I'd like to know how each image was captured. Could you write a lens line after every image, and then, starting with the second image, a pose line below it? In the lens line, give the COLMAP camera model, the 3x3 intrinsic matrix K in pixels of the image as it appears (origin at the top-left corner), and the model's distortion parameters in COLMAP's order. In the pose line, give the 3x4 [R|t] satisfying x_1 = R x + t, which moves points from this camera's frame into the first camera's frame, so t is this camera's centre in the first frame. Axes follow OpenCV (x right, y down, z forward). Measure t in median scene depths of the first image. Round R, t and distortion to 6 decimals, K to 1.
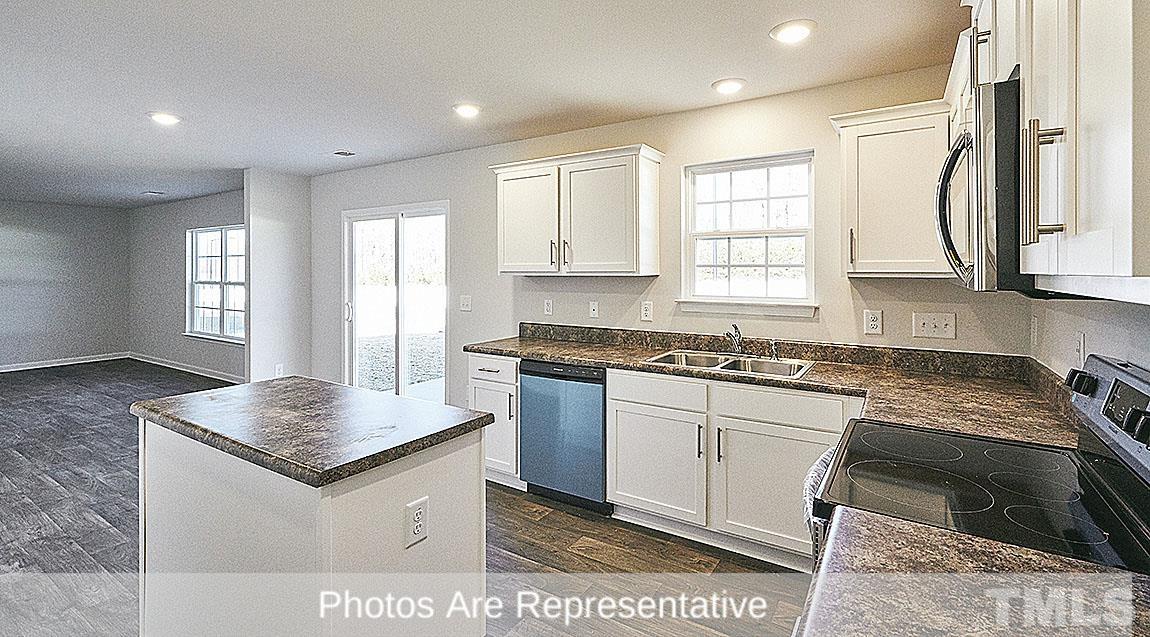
lens RADIAL K [[510.0, 0, 571.3], [0, 510.0, 267.3], [0, 0, 1]] dist [0.001393, 0.000286]
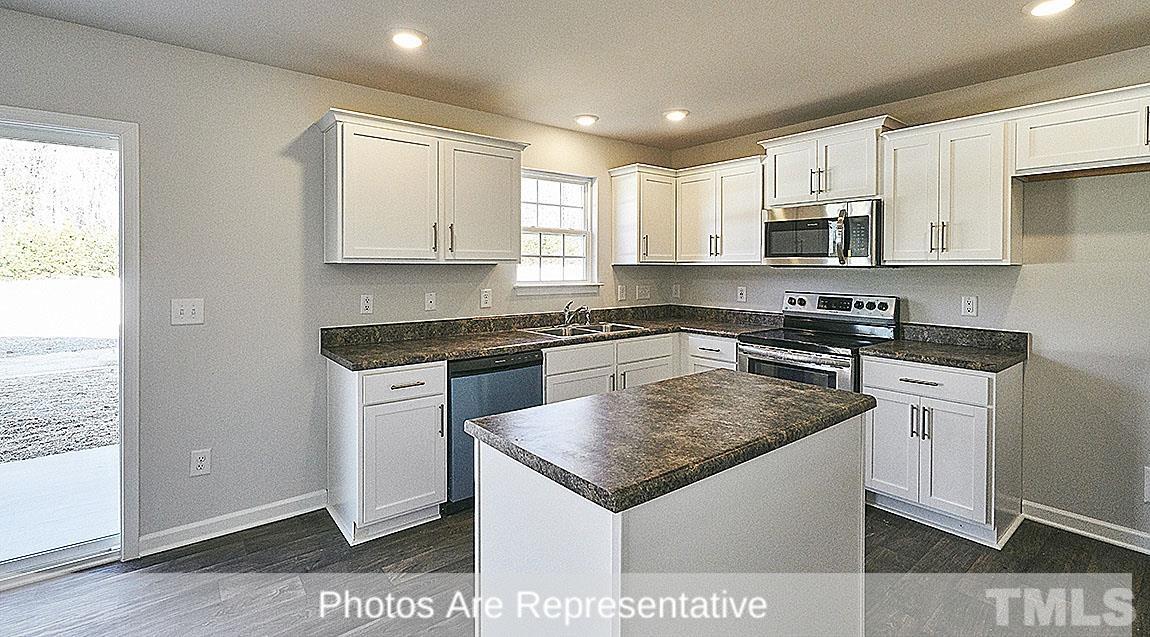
lens RADIAL K [[510.0, 0, 571.3], [0, 510.0, 267.3], [0, 0, 1]] dist [0.001393, 0.000286]
pose [[0.316818, -0.001901, 0.948484, -0.849817], [-0.011399, 0.999918, 0.005811, 0.016103], [-0.948418, -0.012653, 0.316771, 0.548830]]
